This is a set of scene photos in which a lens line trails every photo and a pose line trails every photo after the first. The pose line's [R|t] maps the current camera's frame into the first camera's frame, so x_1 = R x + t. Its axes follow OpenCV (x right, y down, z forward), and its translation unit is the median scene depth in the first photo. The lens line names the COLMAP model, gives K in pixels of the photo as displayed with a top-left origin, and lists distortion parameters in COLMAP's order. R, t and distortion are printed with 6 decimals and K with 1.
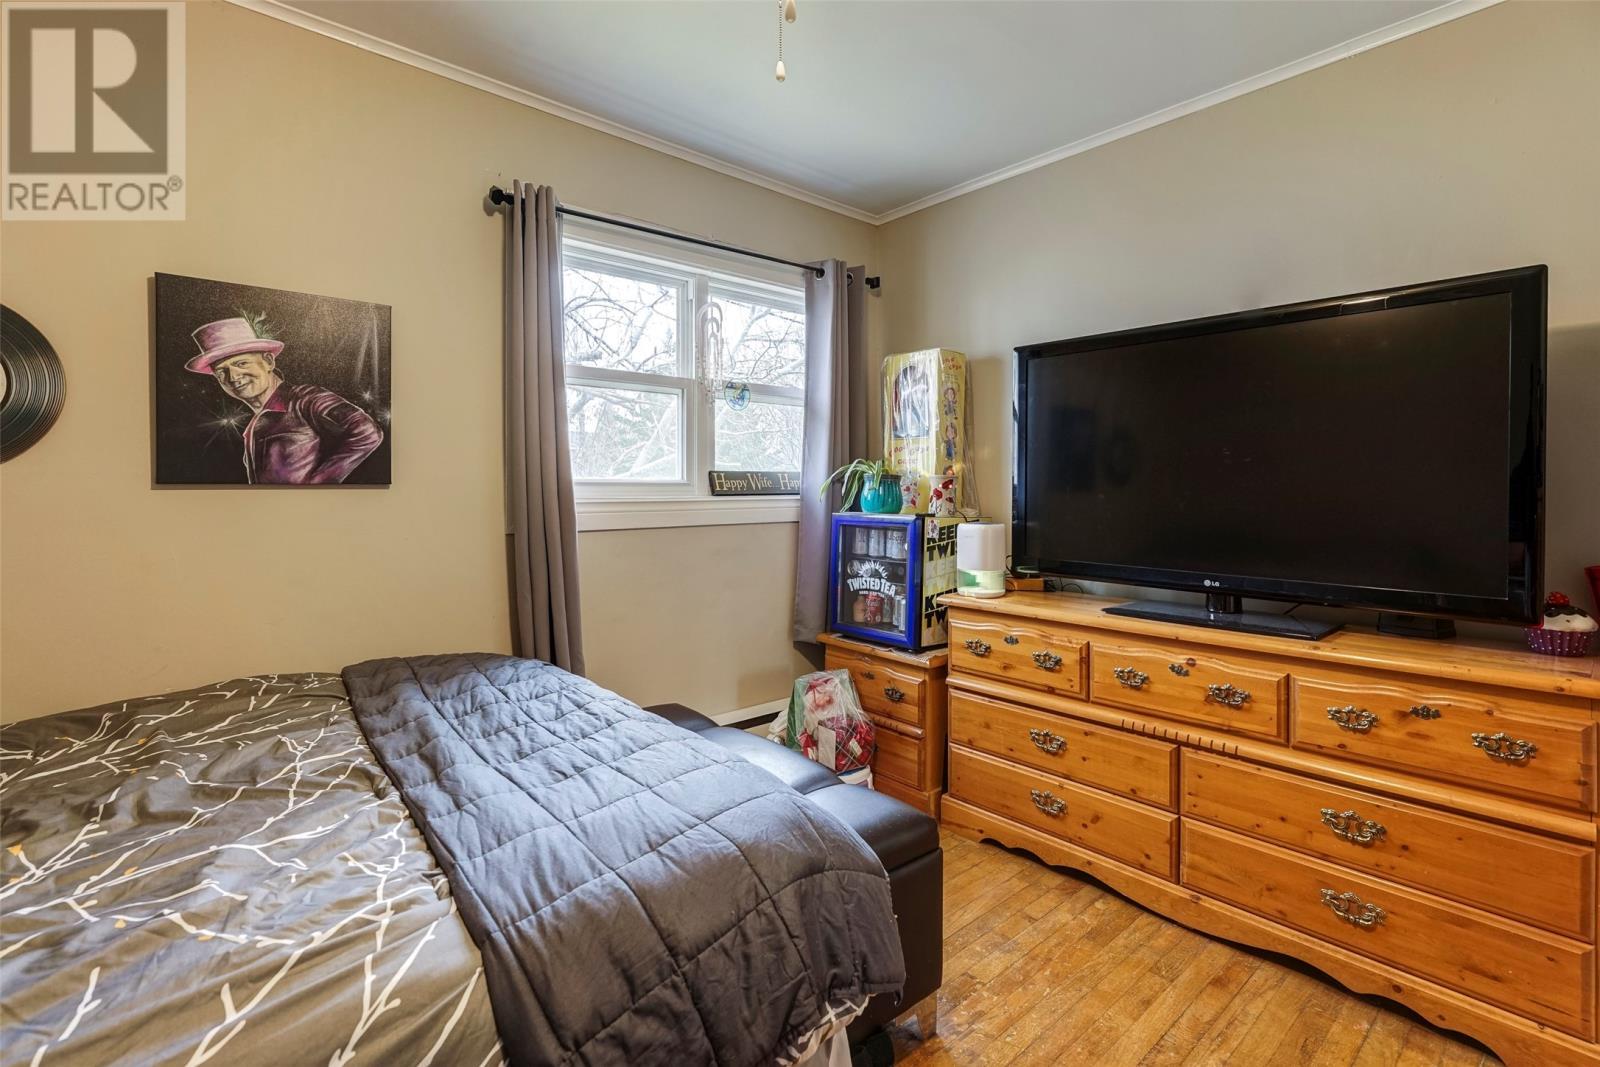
lens RADIAL K [[733.2, 0, 798.8], [0, 733.2, 507.6], [0, 0, 1]] dist [-0.000980, 0.001902]
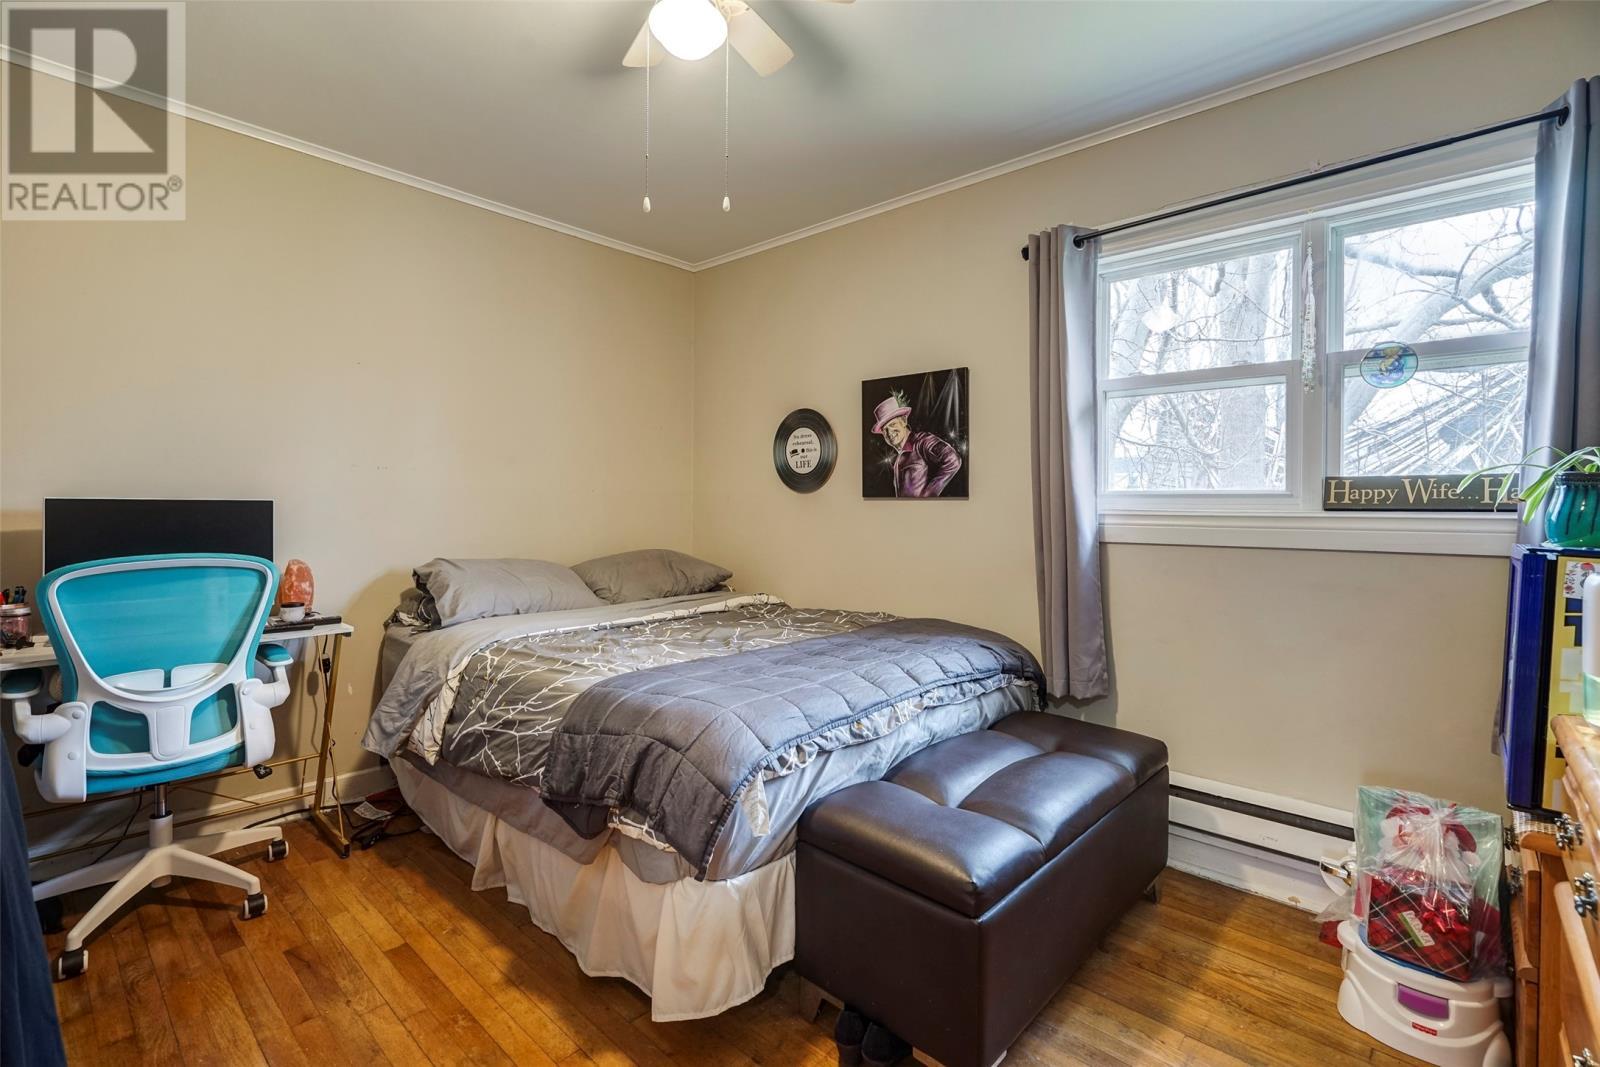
lens RADIAL K [[728.2, 0, 800.0], [0, 728.2, 533.5], [0, 0, 1]] dist [-0.003385, -0.000402]
pose [[0.116287, 0.045924, -0.992153, 0.777592], [-0.030426, 0.998626, 0.042658, -0.012193], [0.992750, 0.025227, 0.117524, 0.542313]]
